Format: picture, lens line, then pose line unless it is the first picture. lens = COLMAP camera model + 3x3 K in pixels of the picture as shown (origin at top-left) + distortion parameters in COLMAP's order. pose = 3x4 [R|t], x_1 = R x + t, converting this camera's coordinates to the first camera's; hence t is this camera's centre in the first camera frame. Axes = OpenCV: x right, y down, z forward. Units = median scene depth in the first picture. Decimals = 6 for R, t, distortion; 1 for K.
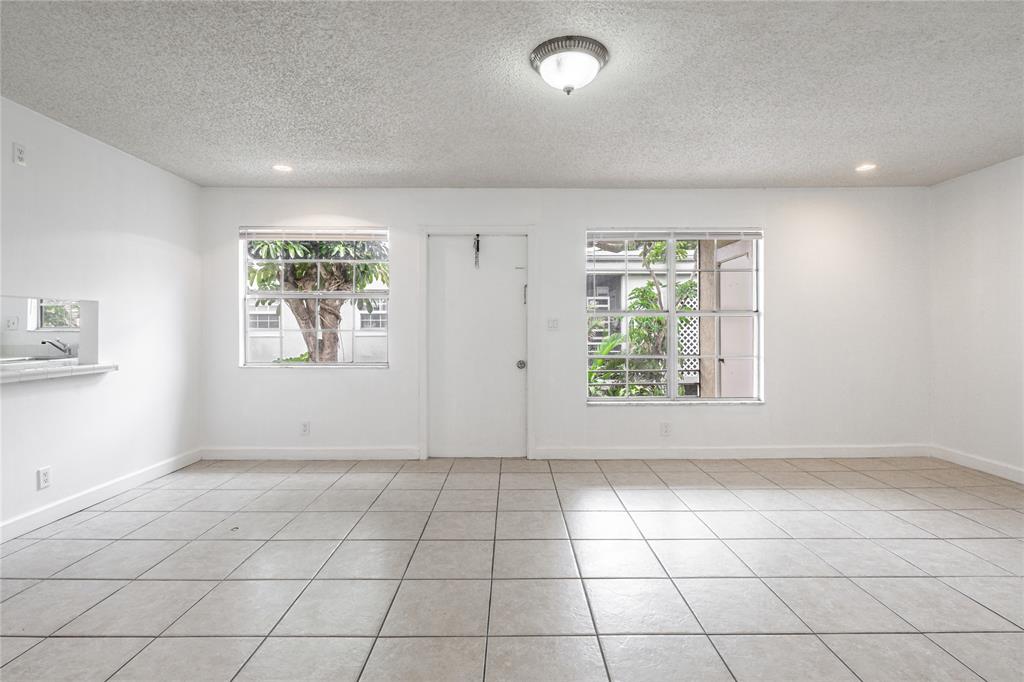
lens RADIAL K [[479.1, 0, 508.6], [0, 479.1, 331.5], [0, 0, 1]] dist [-0.001849, -0.000662]
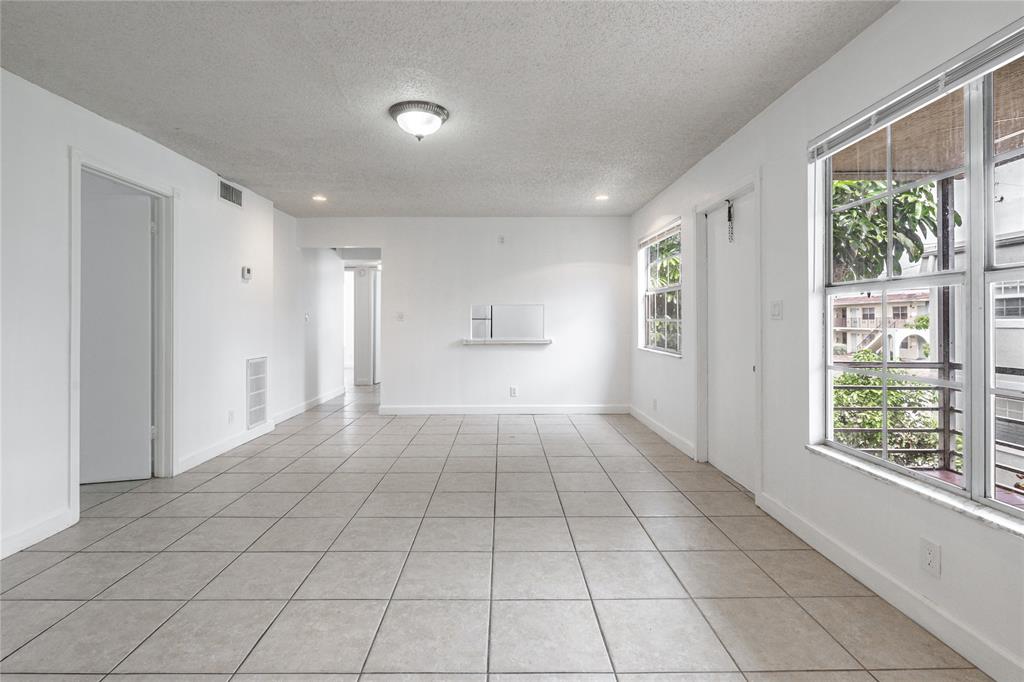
lens RADIAL K [[472.1, 0, 508.5], [0, 472.1, 321.8], [0, 0, 1]] dist [-0.009668, -0.000269]
pose [[0.016441, 0.002331, -0.999862, 0.743347], [-0.000488, 0.999997, 0.002324, -0.001418], [0.999865, 0.000449, 0.016442, 0.641415]]
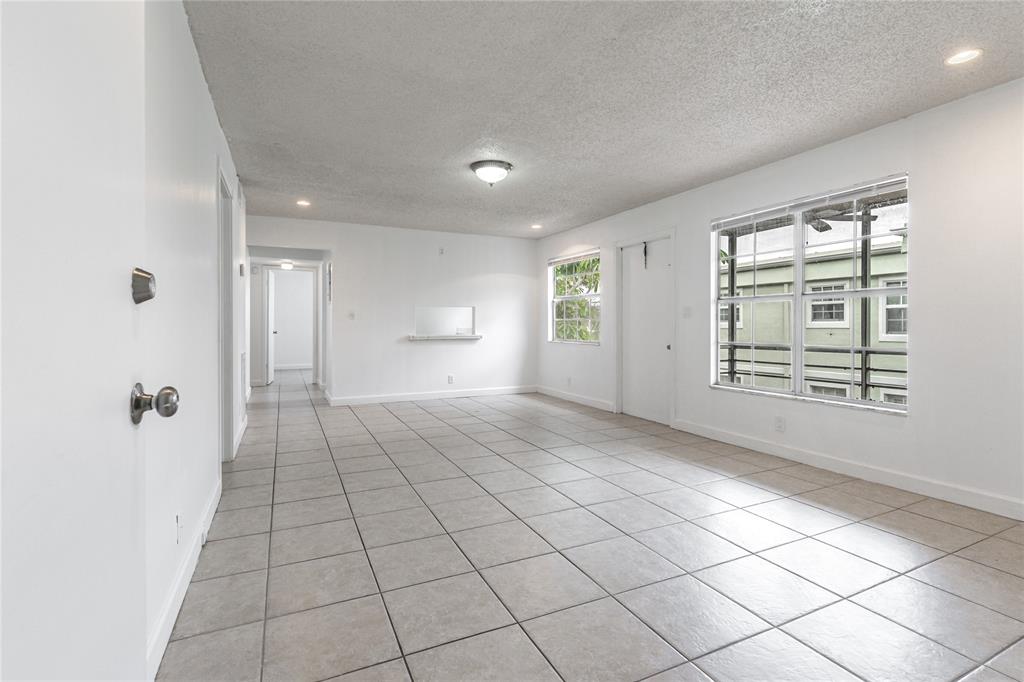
lens RADIAL K [[467.8, 0, 514.6], [0, 467.8, 329.0], [0, 0, 1]] dist [-0.006438, -0.000548]
pose [[0.436850, 0.009268, -0.899487, 0.928290], [-0.003175, 0.999957, 0.008761, 0.016323], [0.899529, -0.000972, 0.436861, 0.158390]]
